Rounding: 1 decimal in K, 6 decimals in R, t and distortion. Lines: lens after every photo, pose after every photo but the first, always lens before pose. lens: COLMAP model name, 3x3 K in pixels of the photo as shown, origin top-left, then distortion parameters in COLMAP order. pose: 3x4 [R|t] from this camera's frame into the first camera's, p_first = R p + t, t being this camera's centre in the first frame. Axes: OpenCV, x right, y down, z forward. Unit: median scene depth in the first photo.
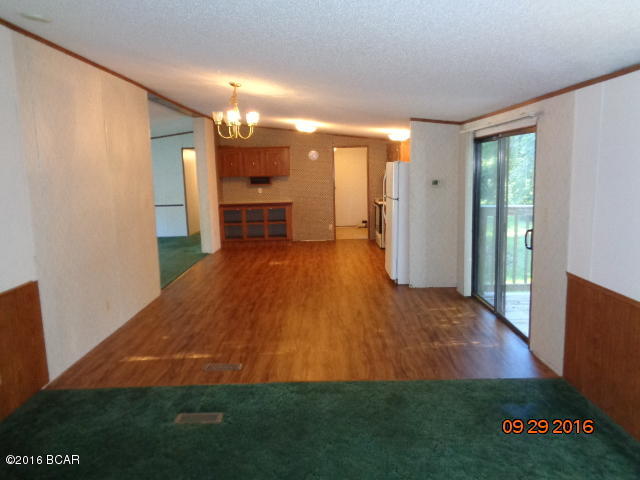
lens RADIAL K [[479.9, 0, 320.0], [0, 479.9, 240.0], [0, 0, 1]] dist [0.004302, 0.001277]
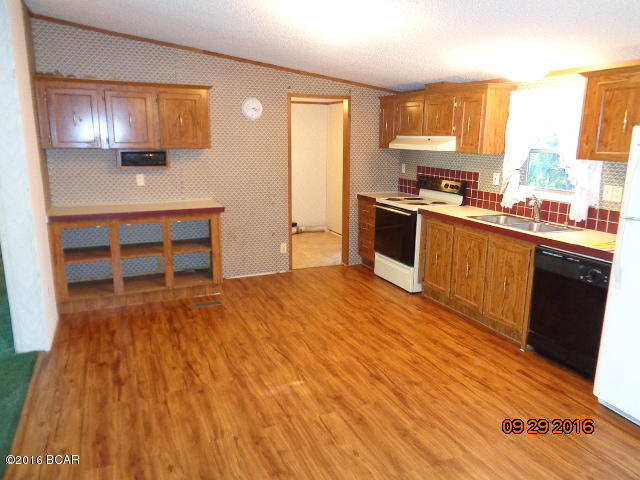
lens RADIAL K [[479.9, 0, 320.0], [0, 479.9, 240.0], [0, 0, 1]] dist [0.004302, 0.001277]
pose [[0.914813, -0.053998, 0.400252, -0.307856], [0.029534, 0.997313, 0.067045, -0.140631], [-0.402797, -0.049512, 0.913949, 0.993093]]
